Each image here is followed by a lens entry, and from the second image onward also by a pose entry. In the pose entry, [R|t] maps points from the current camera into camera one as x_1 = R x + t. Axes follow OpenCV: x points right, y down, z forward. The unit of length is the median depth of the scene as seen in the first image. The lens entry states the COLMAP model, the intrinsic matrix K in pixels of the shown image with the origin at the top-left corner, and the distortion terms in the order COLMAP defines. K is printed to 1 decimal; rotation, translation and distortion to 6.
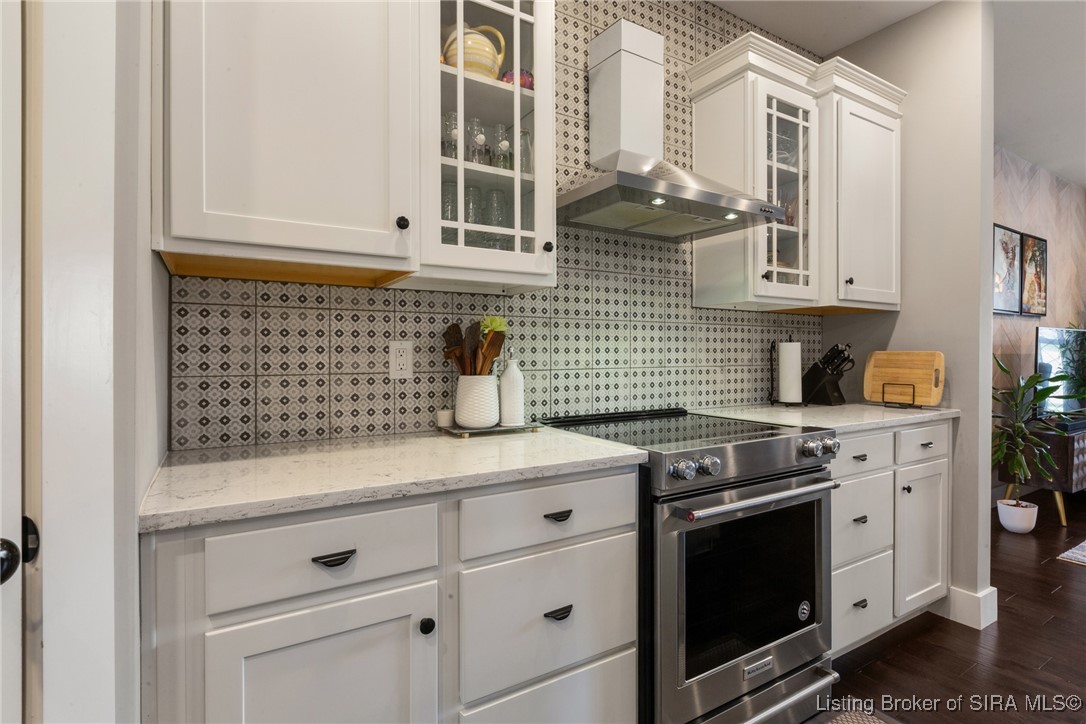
lens RADIAL K [[541.8, 0, 561.8], [0, 541.8, 355.1], [0, 0, 1]] dist [0.000481, 0.000051]
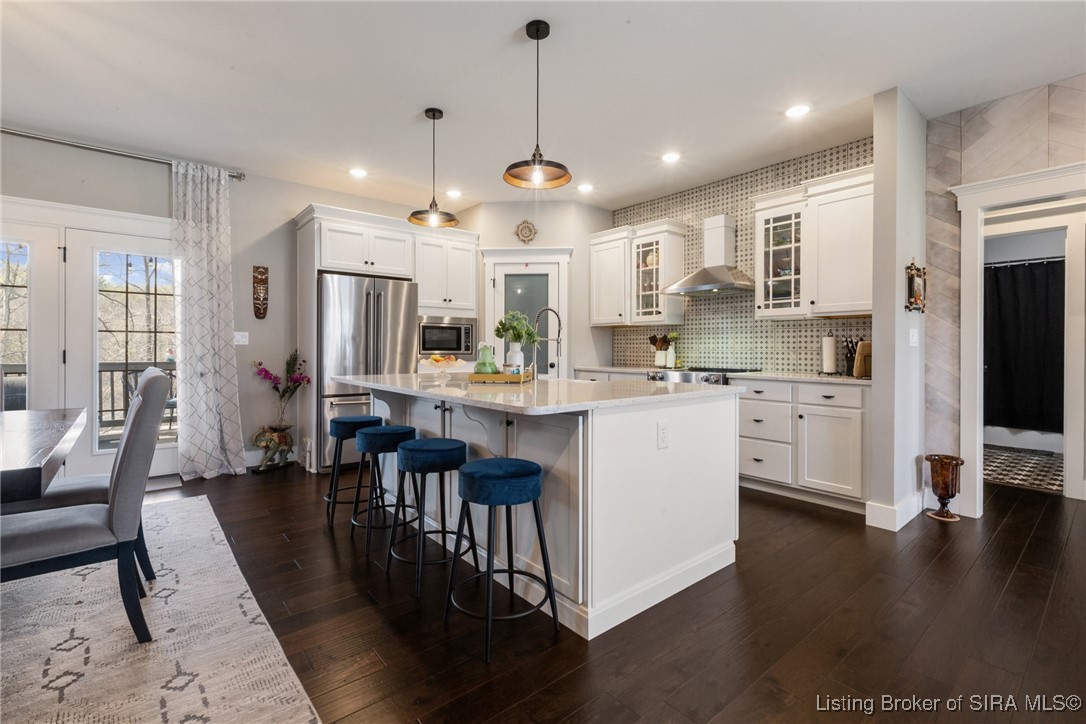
lens RADIAL K [[483.8, 0, 543.0], [0, 483.8, 352.3], [0, 0, 1]] dist [-0.000589, 0.000143]
pose [[0.128092, 0.008651, -0.991725, 2.117898], [-0.006790, 0.999946, 0.007846, 0.021421], [0.991739, 0.005729, 0.128144, -0.079622]]
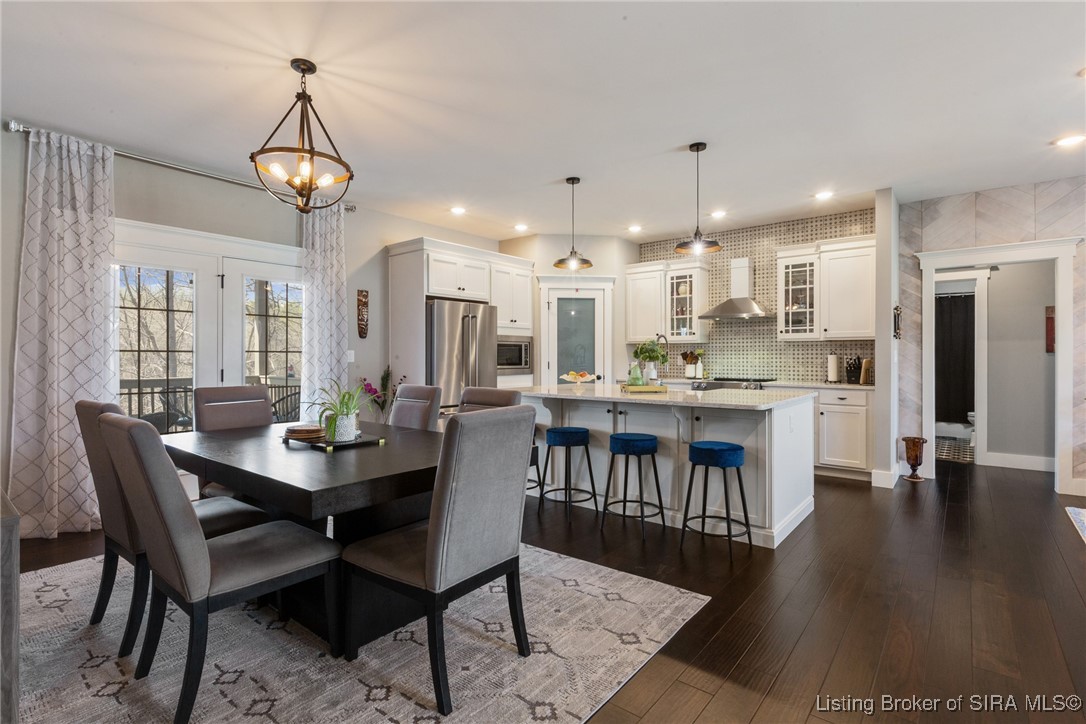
lens RADIAL K [[521.2, 0, 546.7], [0, 521.2, 359.4], [0, 0, 1]] dist [0.002424, 0.000387]
pose [[0.323303, 0.005323, -0.946280, 2.491216], [-0.002766, 0.999985, 0.004680, -0.013243], [0.946291, 0.001104, 0.323313, -0.996710]]
